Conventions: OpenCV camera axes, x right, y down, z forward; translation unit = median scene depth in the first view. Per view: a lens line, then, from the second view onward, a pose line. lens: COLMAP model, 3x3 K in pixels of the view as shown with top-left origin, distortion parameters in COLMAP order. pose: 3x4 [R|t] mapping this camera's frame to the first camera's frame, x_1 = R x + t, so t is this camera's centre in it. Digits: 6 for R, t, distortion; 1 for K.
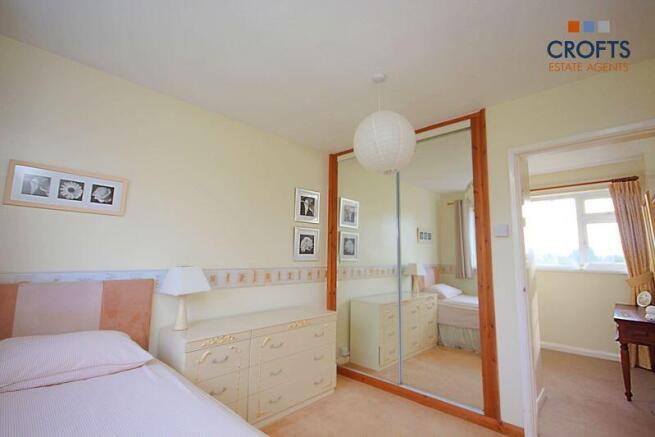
lens RADIAL K [[303.6, 0, 326.5], [0, 303.6, 219.0], [0, 0, 1]] dist [-0.001004, -0.000675]
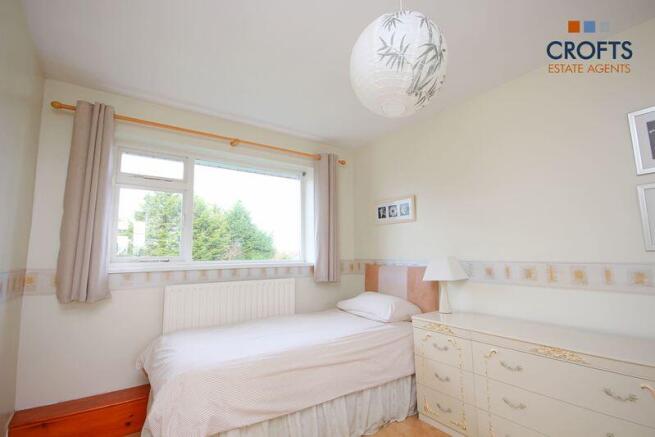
lens RADIAL K [[303.6, 0, 325.7], [0, 303.6, 213.4], [0, 0, 1]] dist [-0.001004, -0.000675]
pose [[-0.207228, -0.127224, -0.969985, 0.672893], [0.141468, 0.977189, -0.158392, 0.102266], [0.968010, -0.170045, -0.184503, 0.739128]]
